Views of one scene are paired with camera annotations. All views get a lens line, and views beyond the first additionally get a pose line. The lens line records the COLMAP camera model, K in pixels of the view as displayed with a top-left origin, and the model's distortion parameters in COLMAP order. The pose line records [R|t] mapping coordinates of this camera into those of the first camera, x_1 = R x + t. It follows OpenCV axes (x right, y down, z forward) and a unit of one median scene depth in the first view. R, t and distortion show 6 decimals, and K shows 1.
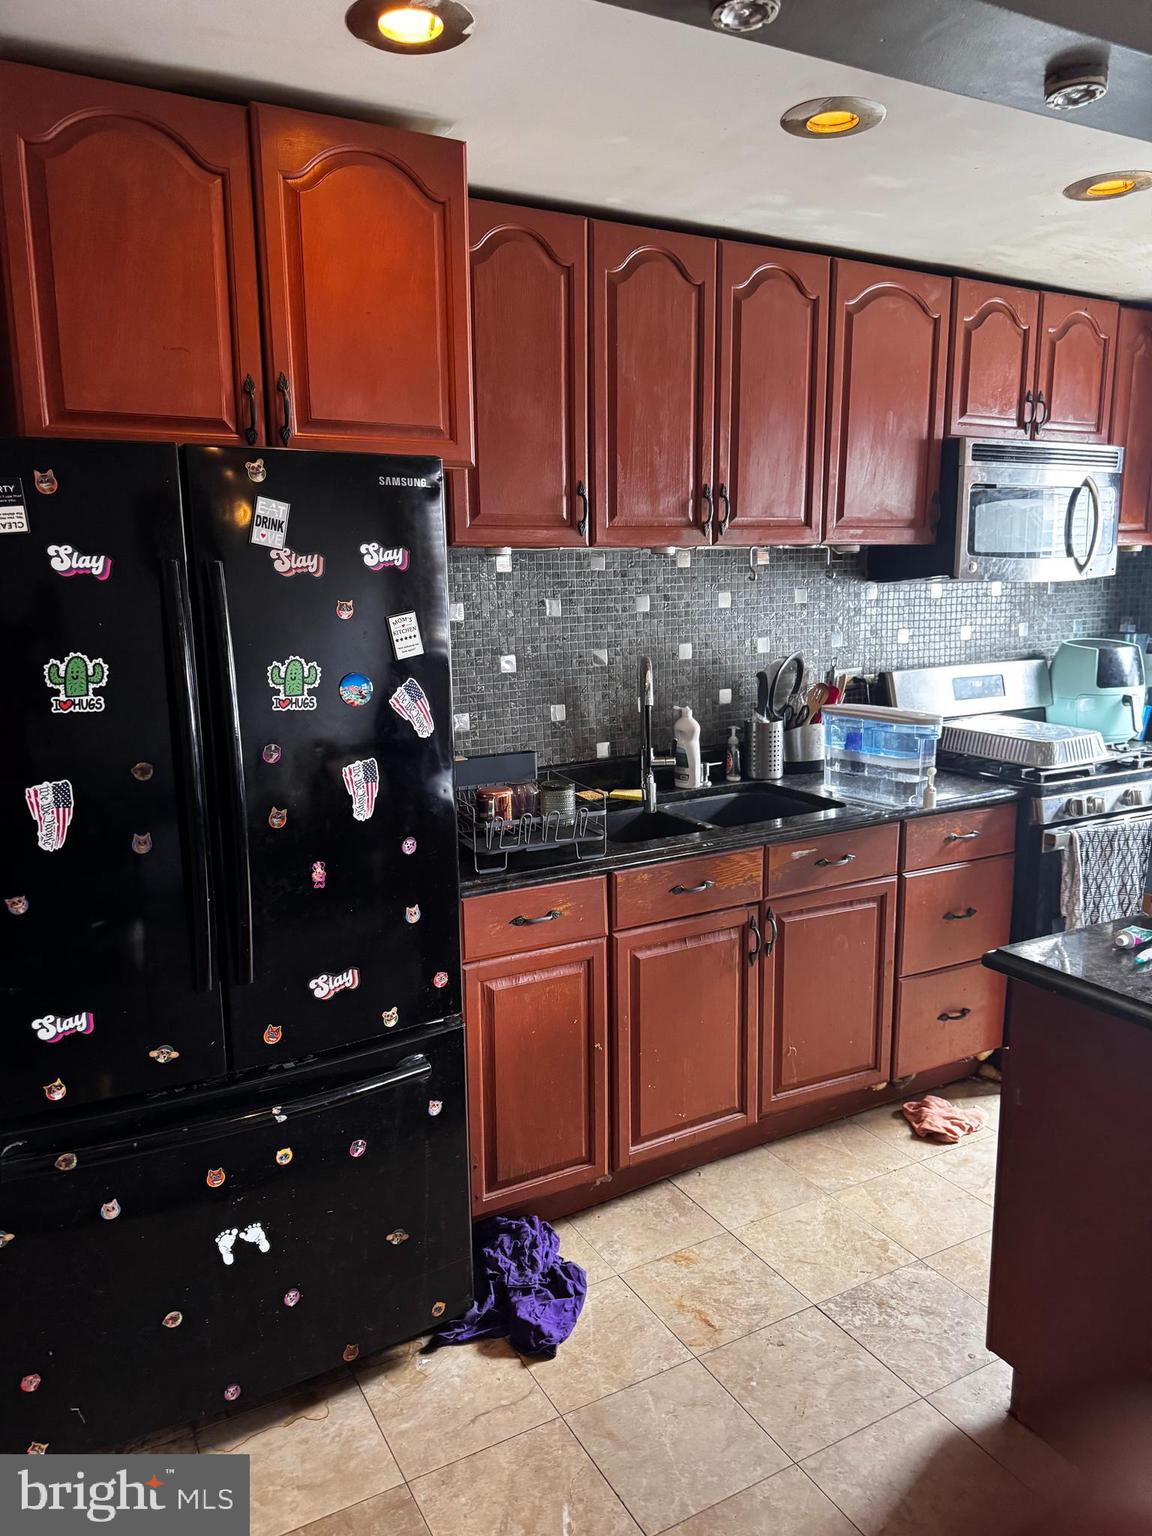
lens RADIAL K [[1053.3, 0, 563.7], [0, 1053.3, 839.7], [0, 0, 1]] dist [0.010851, -0.005684]
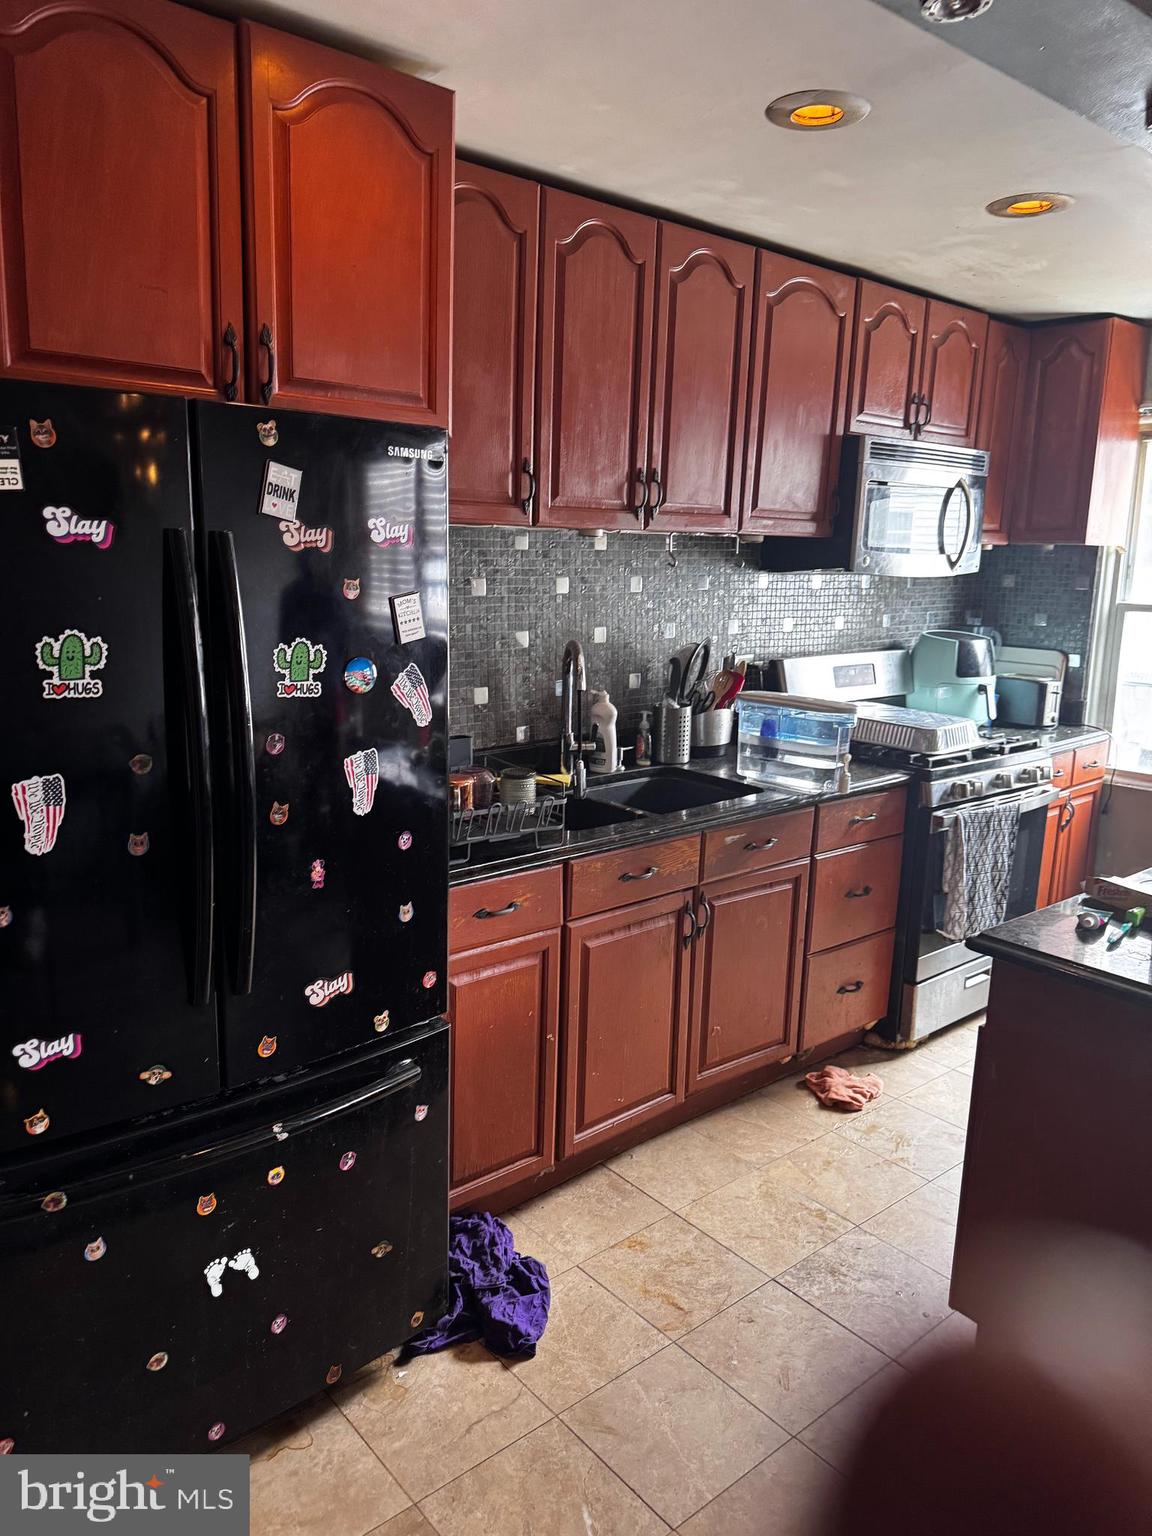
lens RADIAL K [[1053.3, 0, 563.7], [0, 1053.3, 839.7], [0, 0, 1]] dist [0.010851, -0.005684]
pose [[0.982578, -0.011323, 0.185504, -0.147379], [0.006969, 0.999685, 0.024108, -0.013568], [-0.185719, -0.022395, 0.982348, 0.035599]]
